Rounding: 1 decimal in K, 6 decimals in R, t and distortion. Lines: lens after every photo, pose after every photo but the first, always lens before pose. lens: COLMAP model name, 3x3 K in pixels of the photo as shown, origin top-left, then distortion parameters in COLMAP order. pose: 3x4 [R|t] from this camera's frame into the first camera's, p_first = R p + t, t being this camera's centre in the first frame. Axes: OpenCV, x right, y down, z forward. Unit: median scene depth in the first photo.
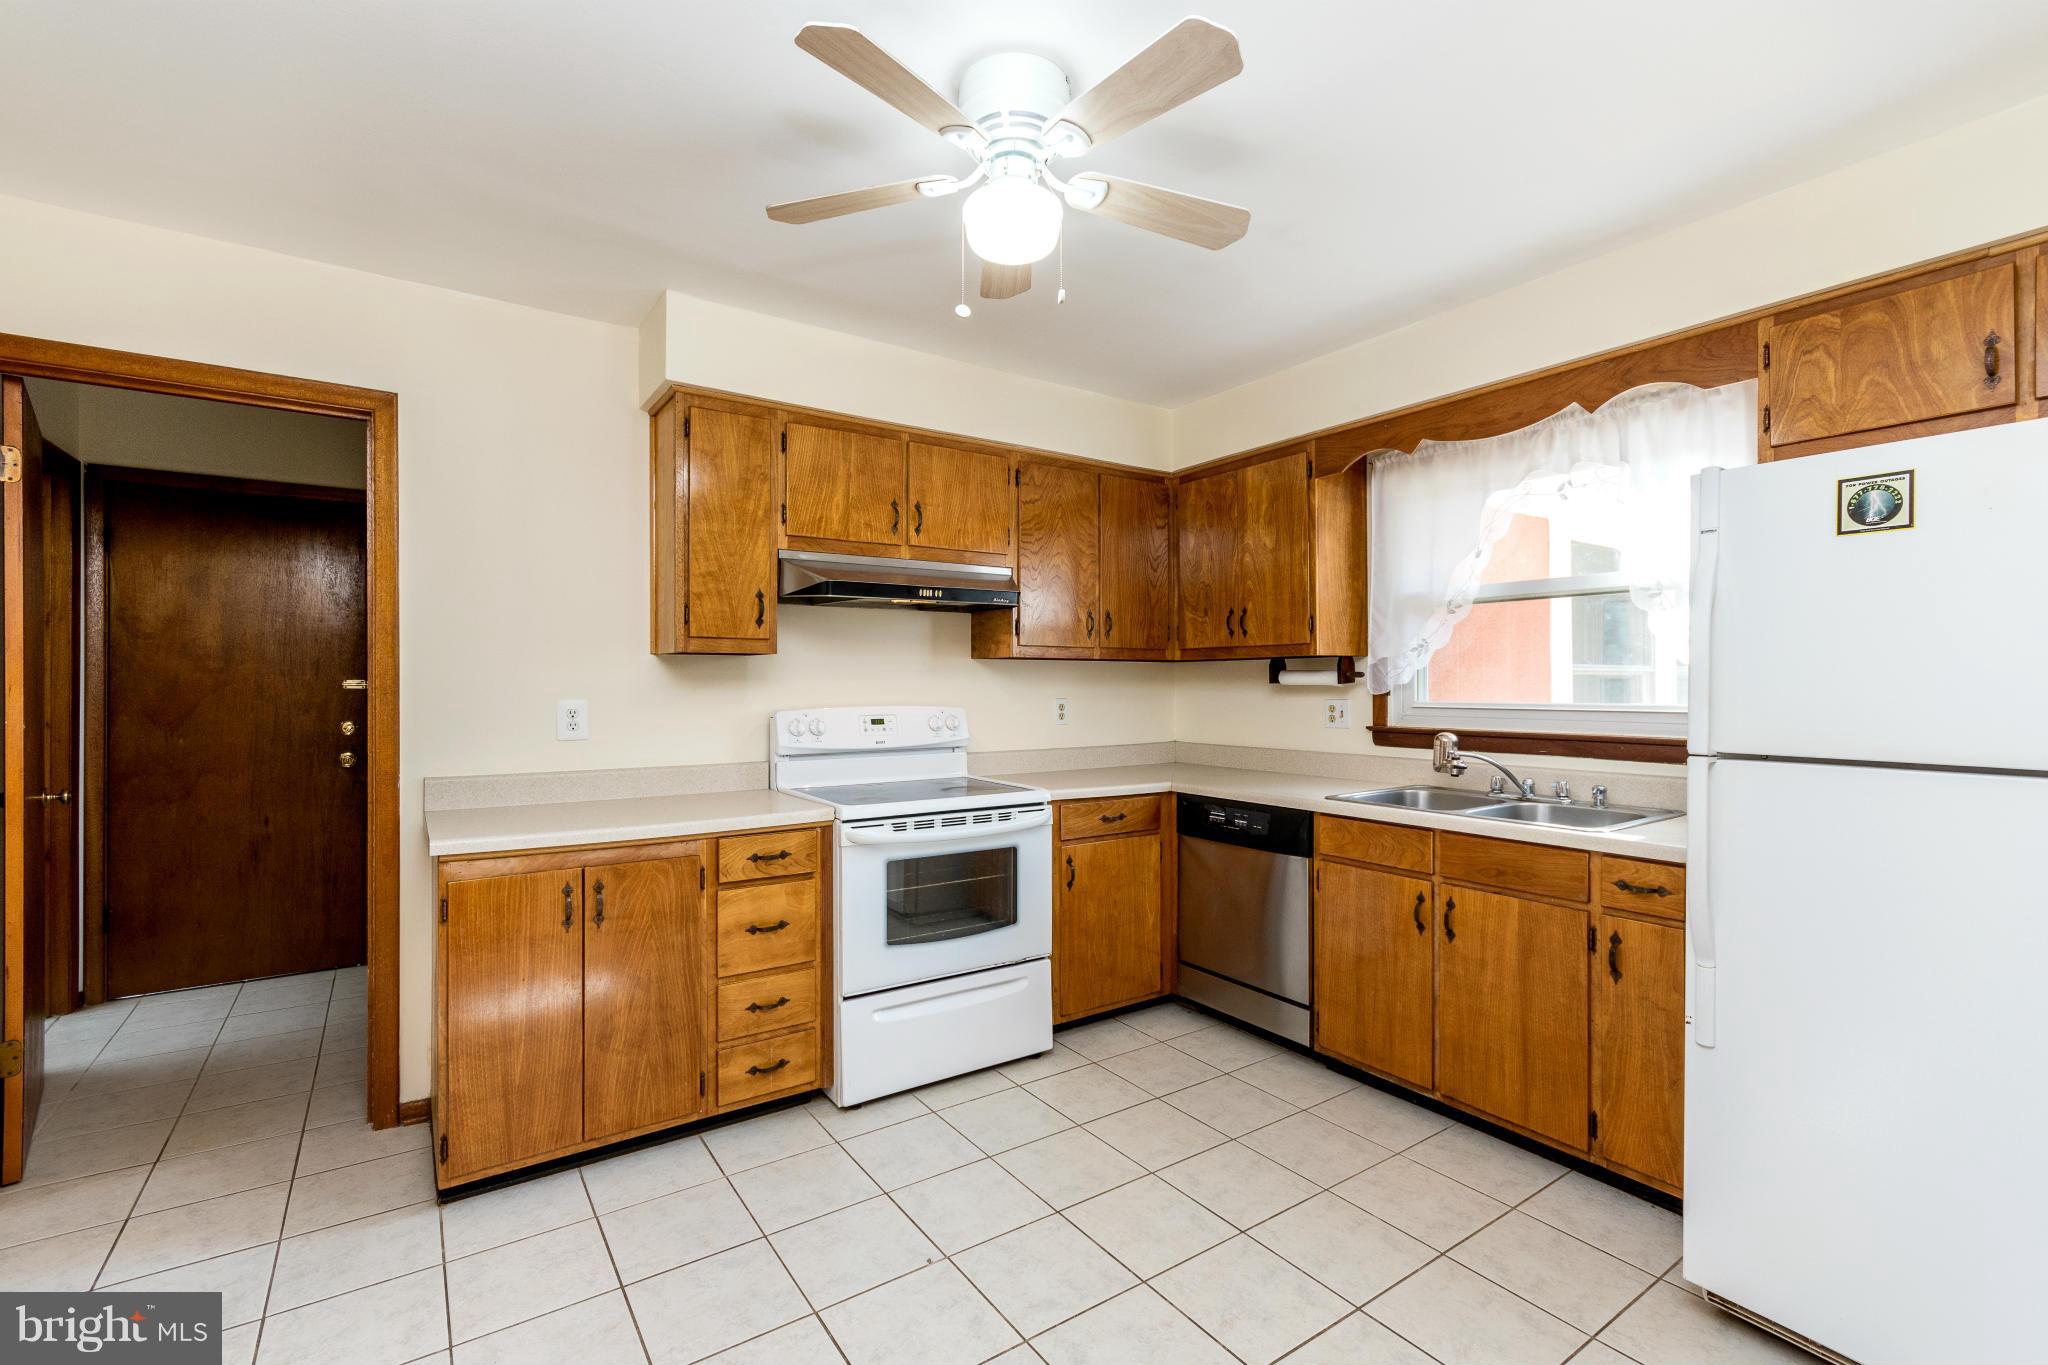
lens RADIAL K [[894.5, 0, 1018.1], [0, 894.5, 682.9], [0, 0, 1]] dist [0.004990, -0.001210]
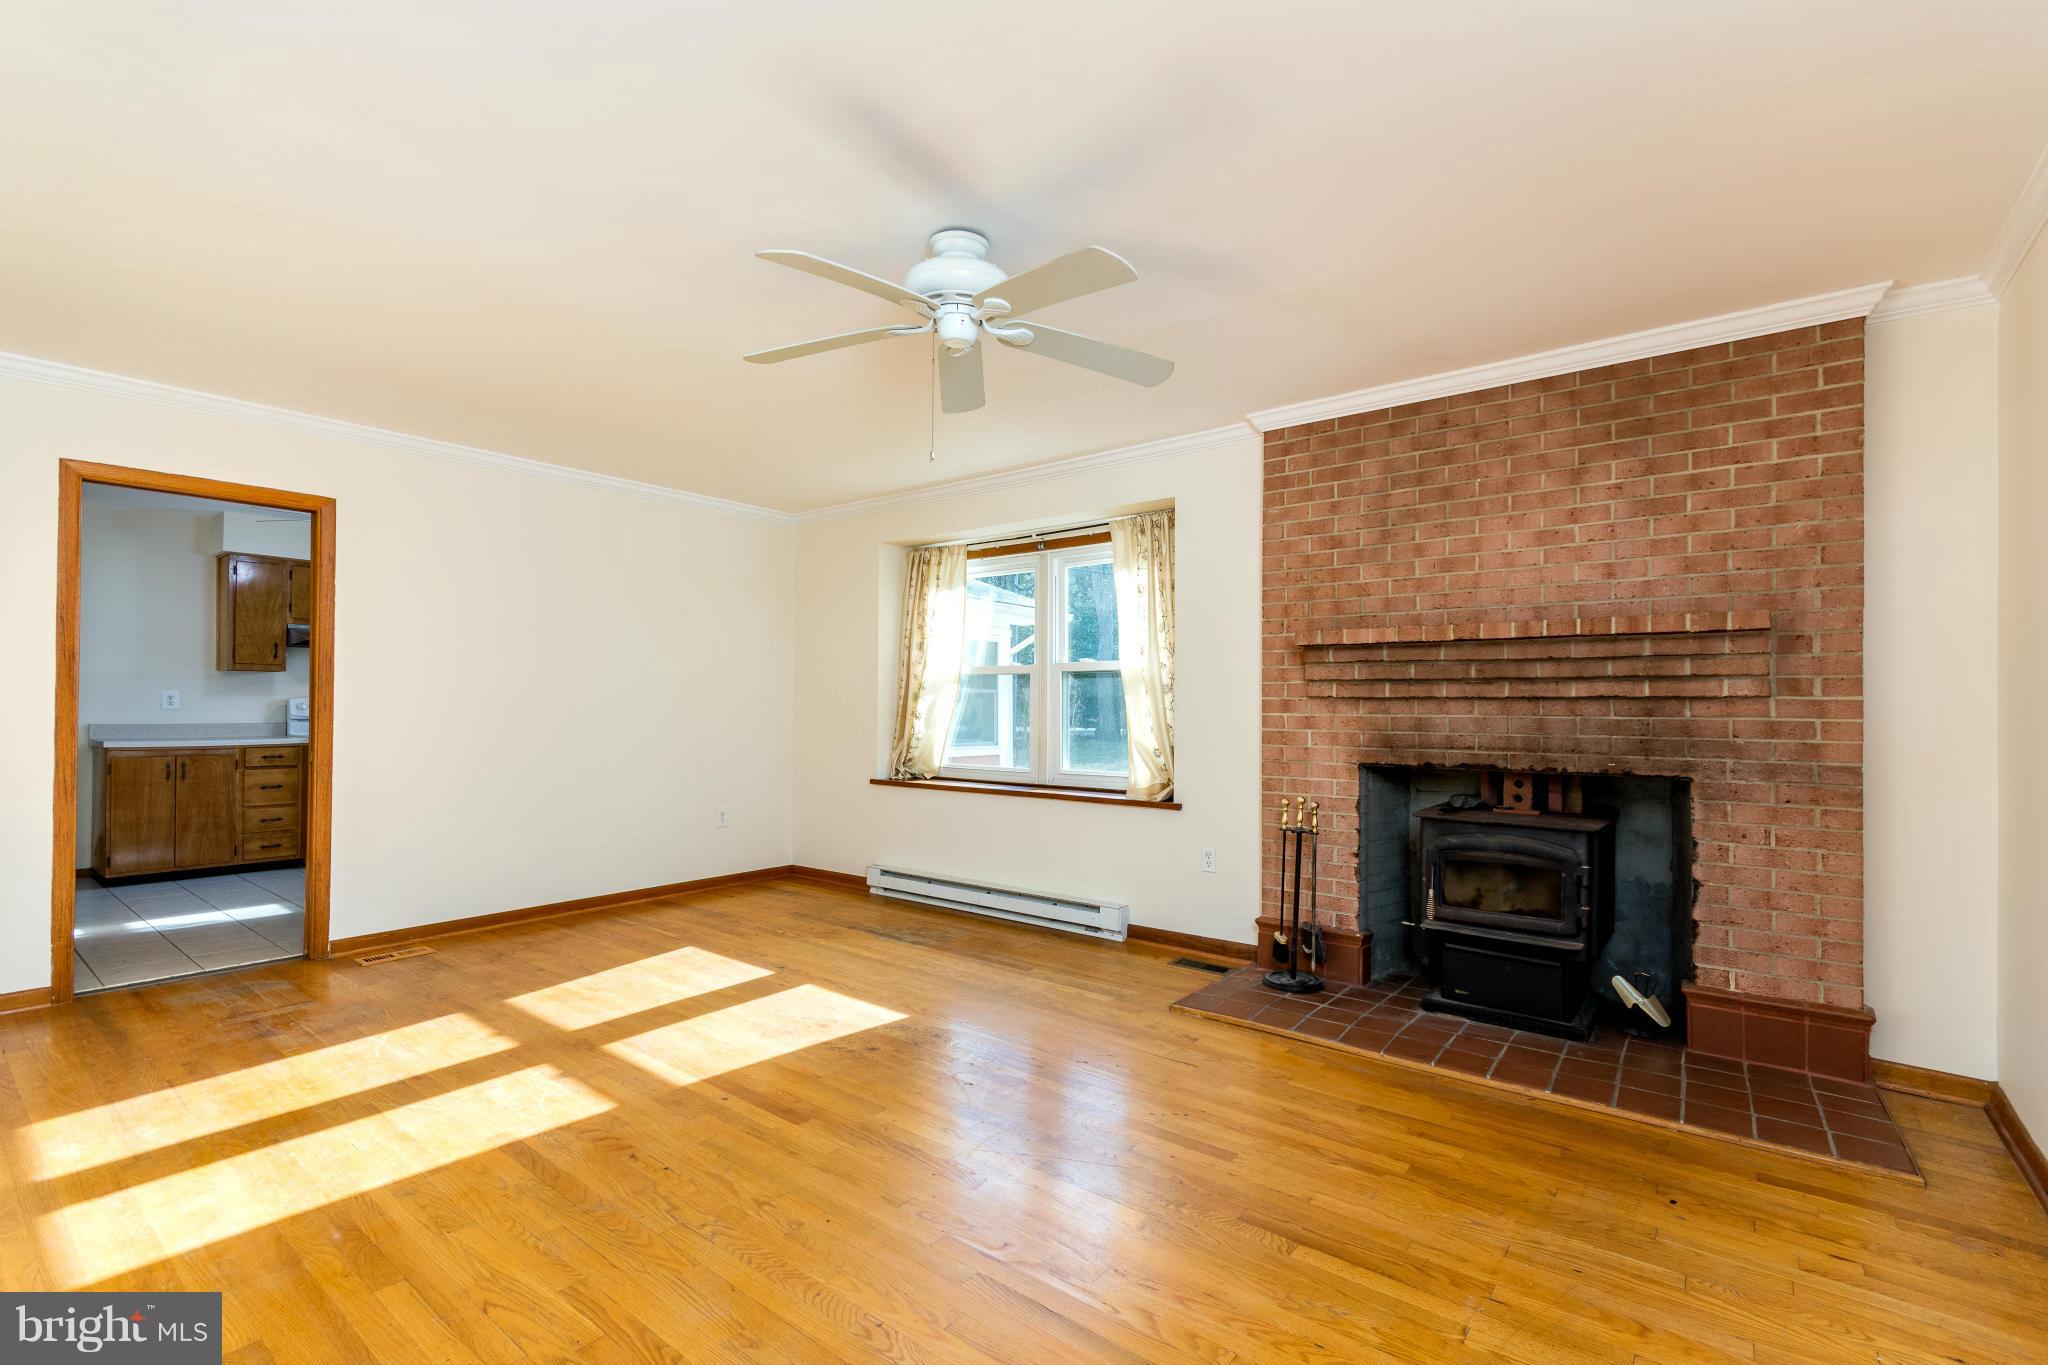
lens RADIAL K [[894.5, 0, 1014.5], [0, 894.5, 693.6], [0, 0, 1]] dist [0.004990, -0.001210]
pose [[0.955973, 0.008461, 0.293331, 0.817098], [-0.006740, 0.999954, -0.006875, 0.025928], [-0.293376, 0.004595, 0.955986, -1.674395]]
